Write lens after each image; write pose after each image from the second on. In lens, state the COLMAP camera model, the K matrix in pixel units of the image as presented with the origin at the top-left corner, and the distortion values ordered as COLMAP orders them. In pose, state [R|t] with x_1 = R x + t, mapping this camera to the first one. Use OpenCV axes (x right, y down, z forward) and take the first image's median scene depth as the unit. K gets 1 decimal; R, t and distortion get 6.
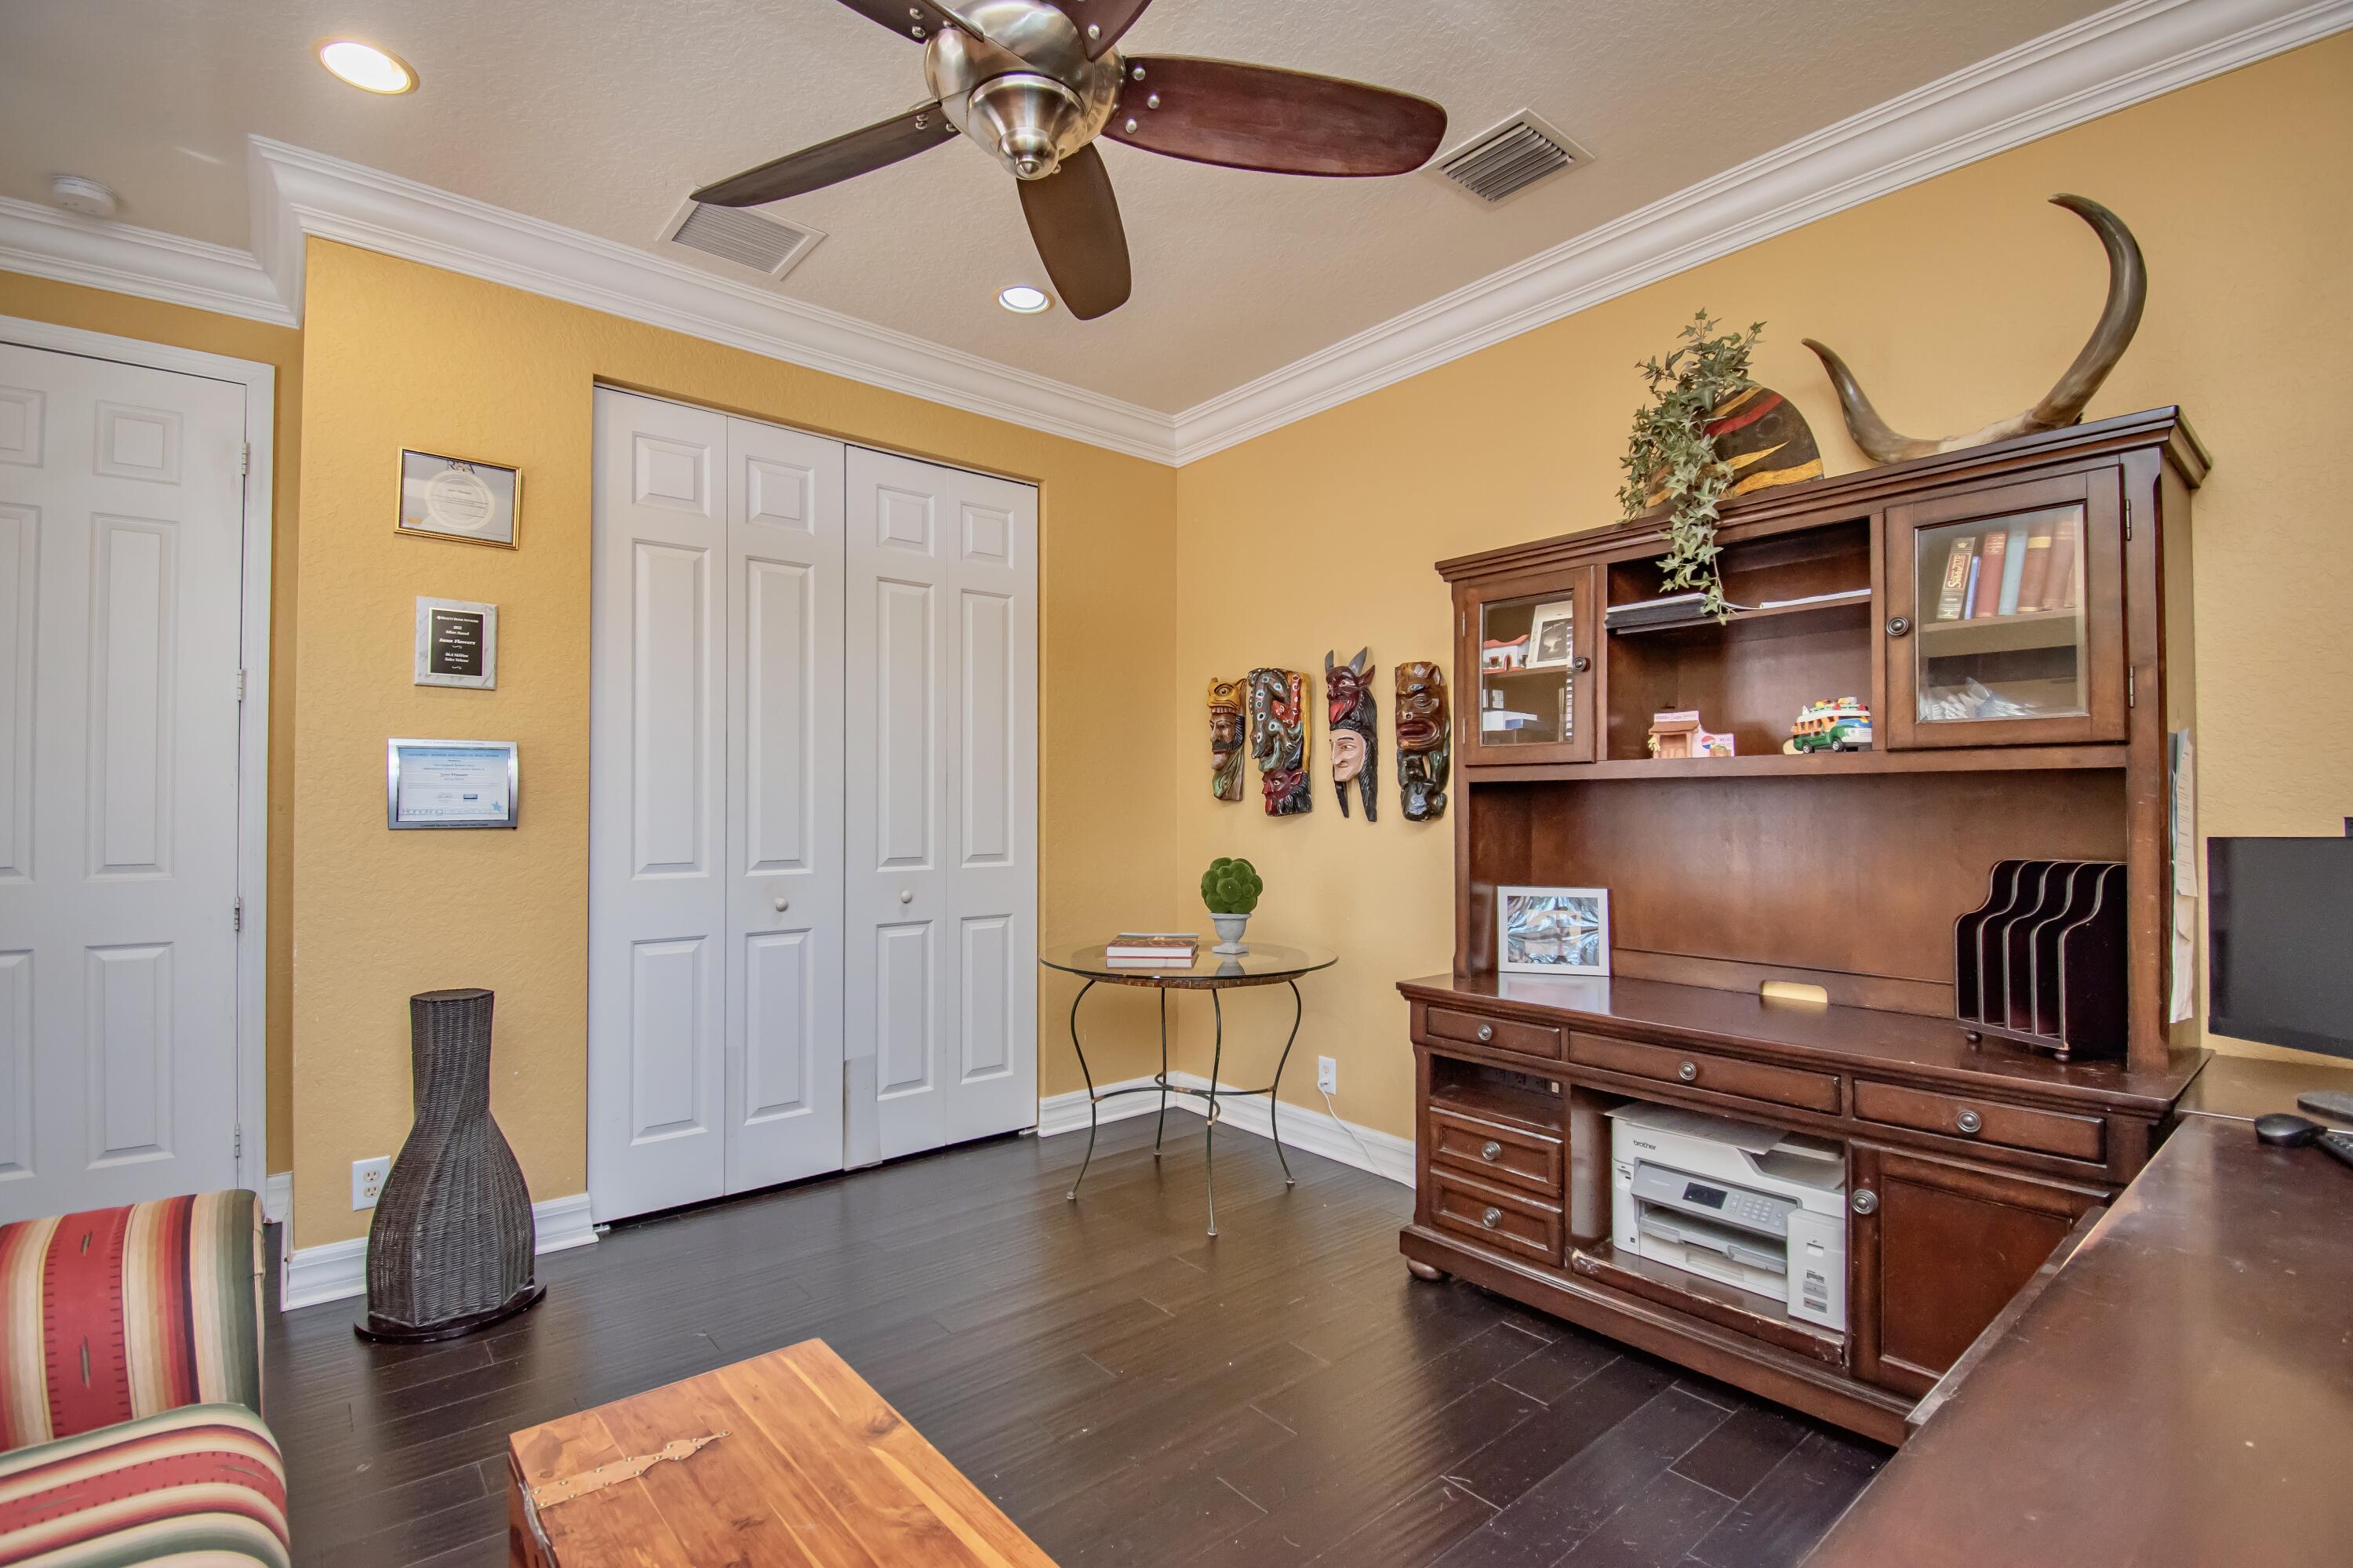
lens RADIAL K [[1064.7, 0, 1172.5], [0, 1064.7, 771.2], [0, 0, 1]] dist [0.003906, -0.000984]
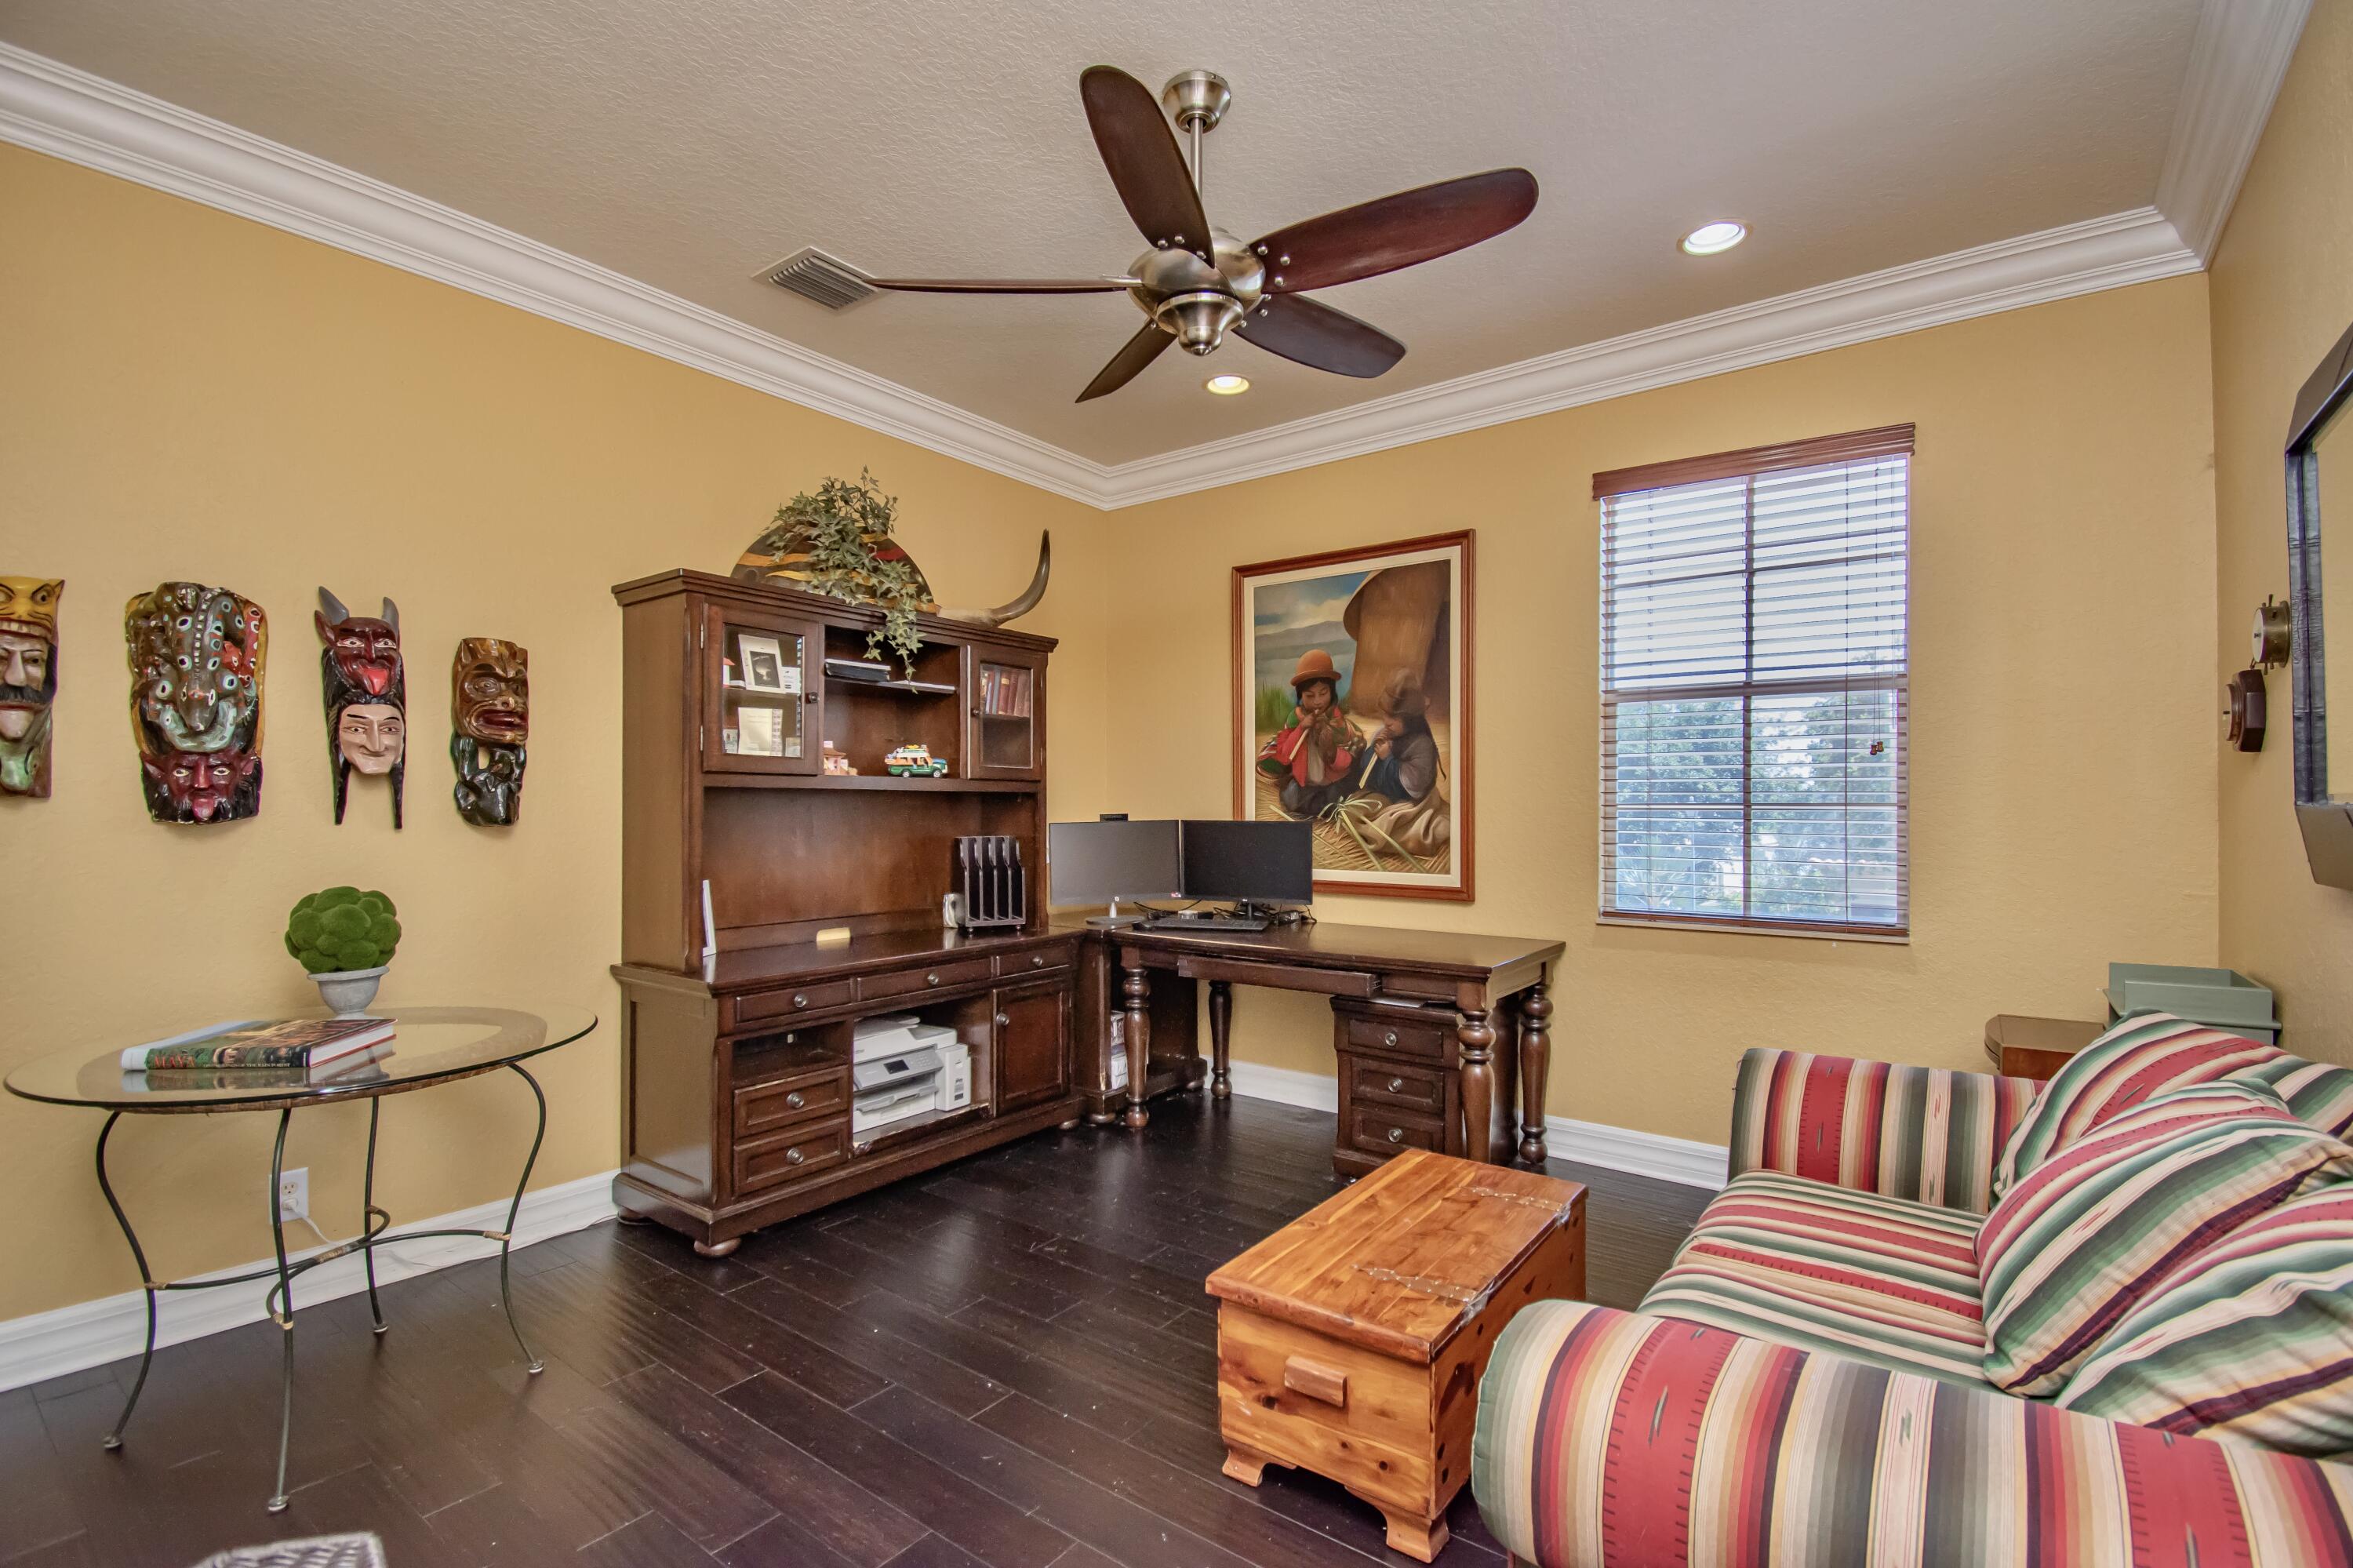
lens RADIAL K [[1064.7, 0, 1167.7], [0, 1064.7, 786.6], [0, 0, 1]] dist [0.003906, -0.000984]
pose [[-0.229706, 0.024618, 0.972949, -1.015039], [-0.027013, 0.999134, -0.031658, 0.035905], [-0.972885, -0.033555, -0.228842, 0.933576]]
